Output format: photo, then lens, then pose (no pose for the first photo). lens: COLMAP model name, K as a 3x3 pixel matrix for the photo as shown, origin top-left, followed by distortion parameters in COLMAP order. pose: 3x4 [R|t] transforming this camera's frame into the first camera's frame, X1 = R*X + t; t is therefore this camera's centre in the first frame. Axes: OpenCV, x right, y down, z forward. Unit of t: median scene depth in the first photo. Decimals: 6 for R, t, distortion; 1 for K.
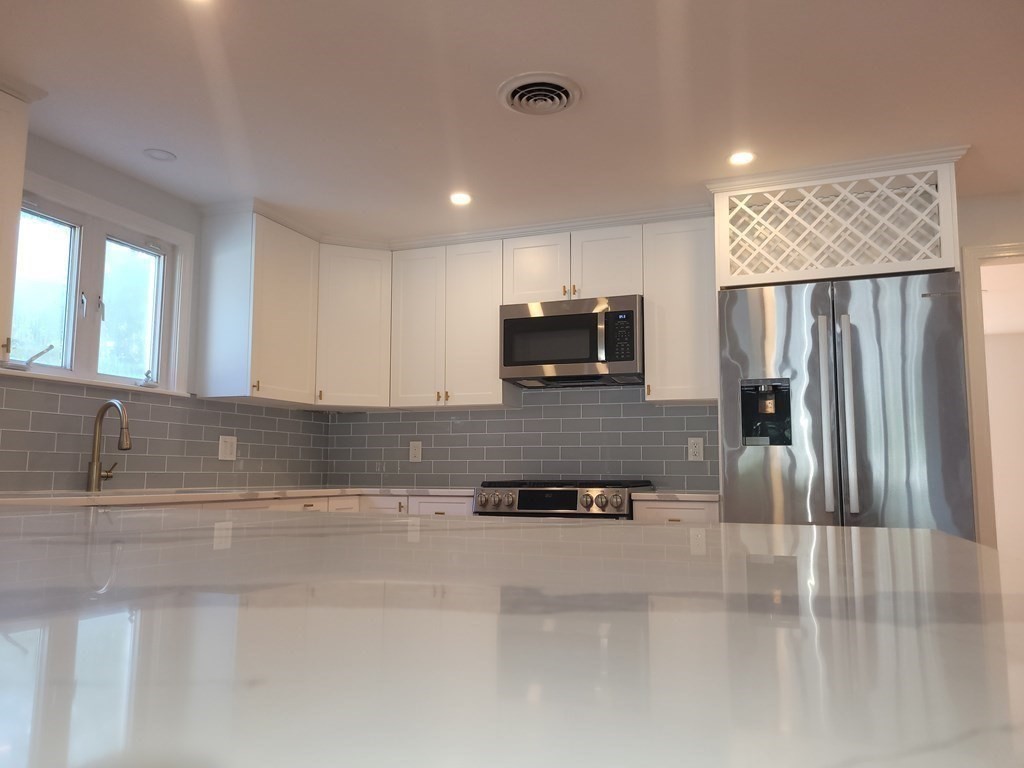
lens RADIAL K [[774.3, 0, 503.9], [0, 774.3, 389.4], [0, 0, 1]] dist [0.051376, -0.000986]
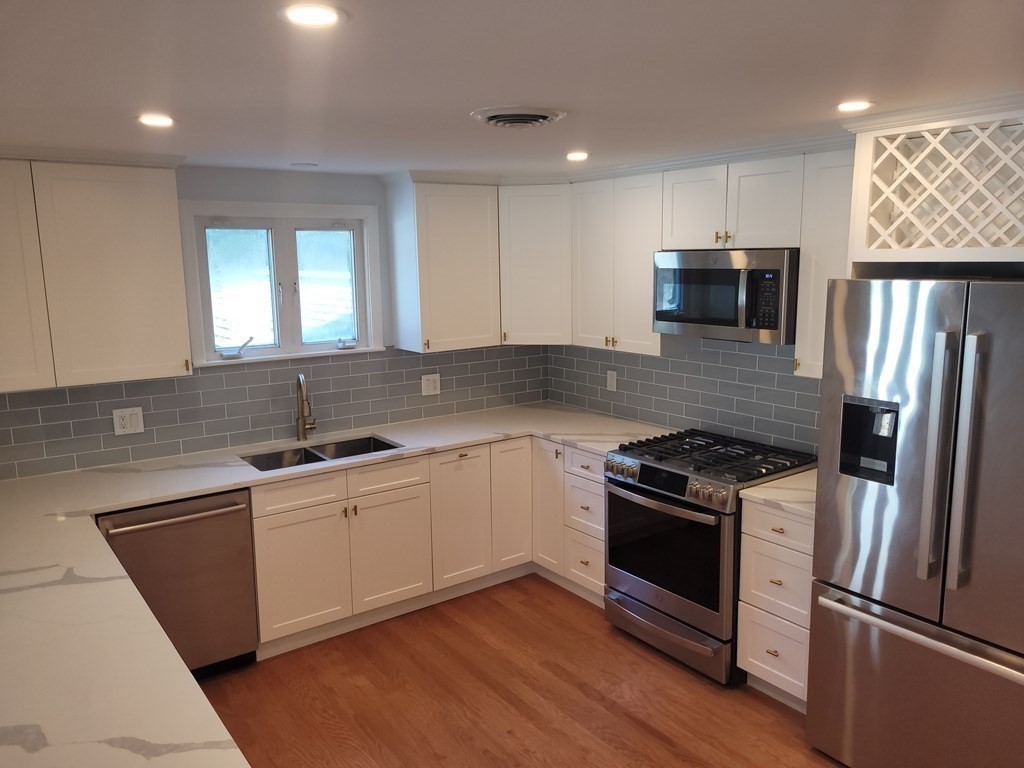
lens RADIAL K [[770.4, 0, 512.0], [0, 770.4, 384.0], [0, 0, 1]] dist [0.035385, -0.004782]
pose [[0.839249, 0.074654, -0.538599, 0.387205], [0.076862, 0.964296, 0.253426, -0.219255], [0.538288, -0.254085, 0.803546, 0.147237]]
